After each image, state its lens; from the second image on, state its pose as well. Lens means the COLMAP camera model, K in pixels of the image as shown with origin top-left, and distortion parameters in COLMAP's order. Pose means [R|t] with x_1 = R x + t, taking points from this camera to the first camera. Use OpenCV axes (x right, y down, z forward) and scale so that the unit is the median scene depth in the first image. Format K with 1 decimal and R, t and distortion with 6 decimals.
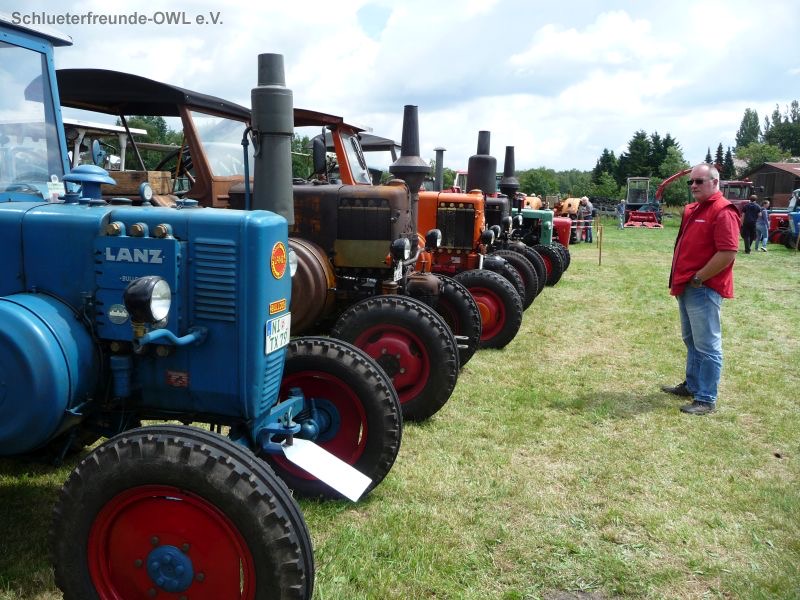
lens RADIAL K [[652.3, 0, 400.0], [0, 652.3, 300.0], [0, 0, 1]] dist [-0.000843, 0.000414]
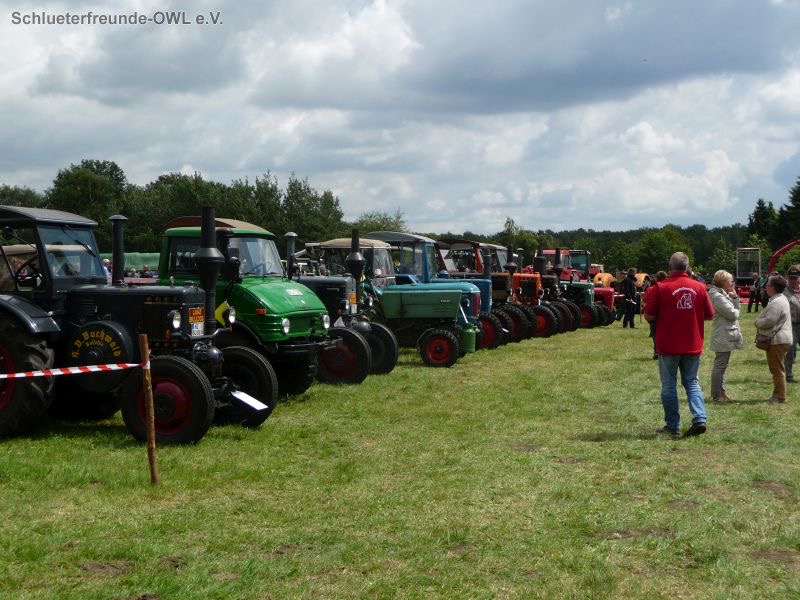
lens RADIAL K [[1121.1, 0, 400.0], [0, 1121.1, 300.0], [0, 0, 1]] dist [-0.000991, -0.004169]
pose [[0.998889, -0.014035, -0.044977, -0.163518], [0.007957, 0.991141, -0.132578, 0.390331], [0.046440, 0.132073, 0.990152, -2.546315]]
